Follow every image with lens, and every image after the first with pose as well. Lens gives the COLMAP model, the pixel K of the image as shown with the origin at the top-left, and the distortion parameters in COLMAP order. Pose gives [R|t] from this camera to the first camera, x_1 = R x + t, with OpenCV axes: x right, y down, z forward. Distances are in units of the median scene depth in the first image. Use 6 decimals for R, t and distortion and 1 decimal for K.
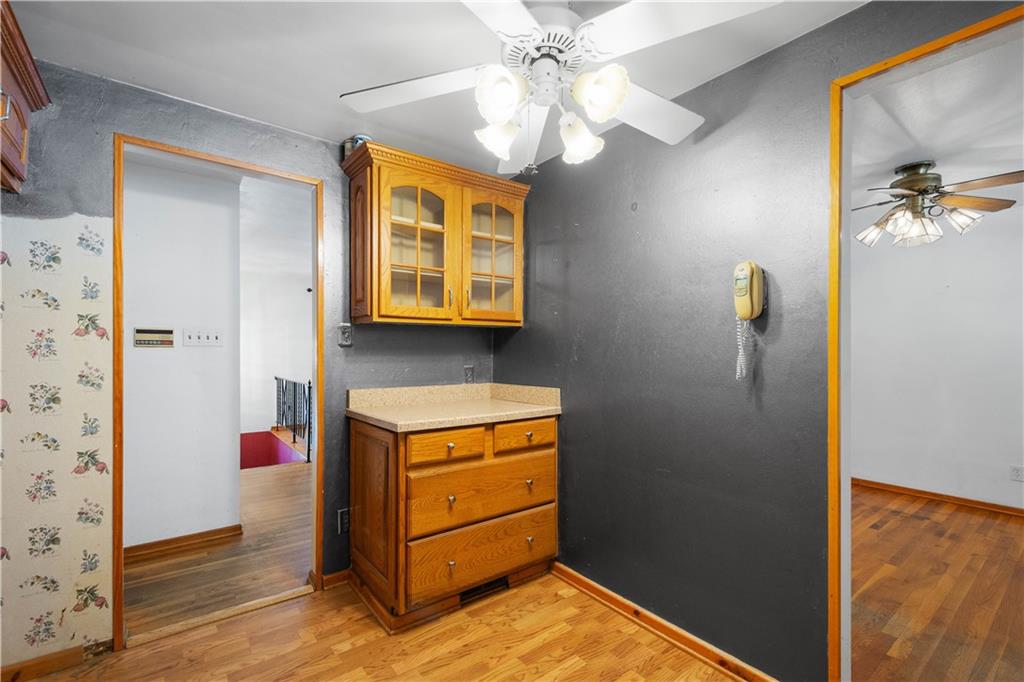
lens RADIAL K [[448.4, 0, 513.9], [0, 448.4, 349.4], [0, 0, 1]] dist [0.010940, -0.002160]
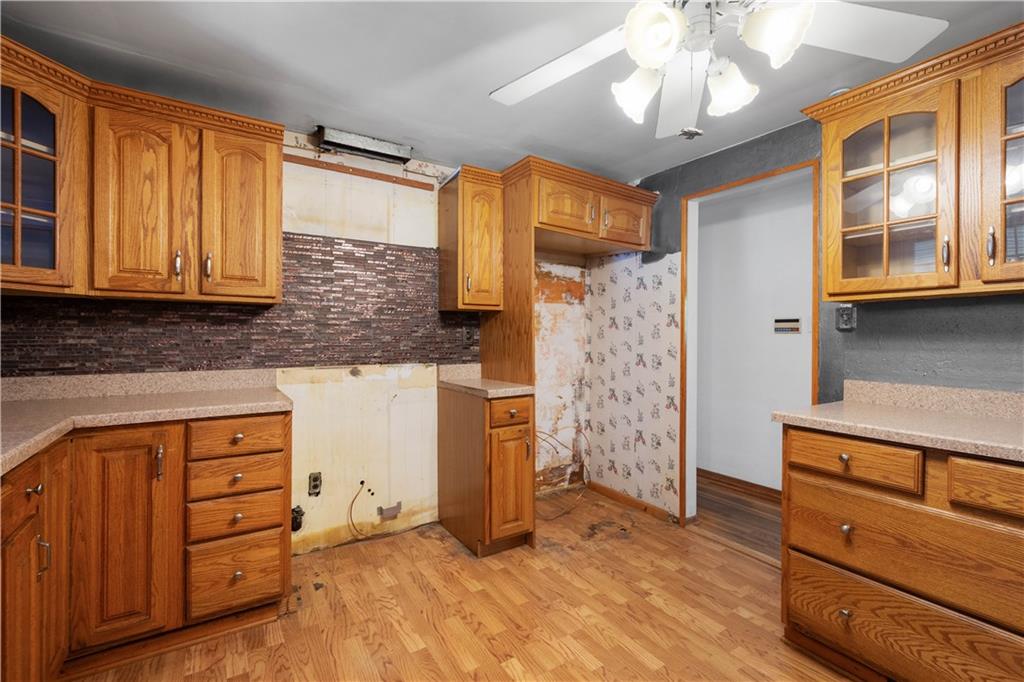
lens RADIAL K [[448.4, 0, 513.7], [0, 448.4, 336.5], [0, 0, 1]] dist [0.010940, -0.002160]
pose [[-0.070555, -0.002220, -0.997505, 0.660335], [-0.001380, 0.999997, -0.002128, 0.009377], [0.997507, 0.001226, -0.070558, 0.485346]]
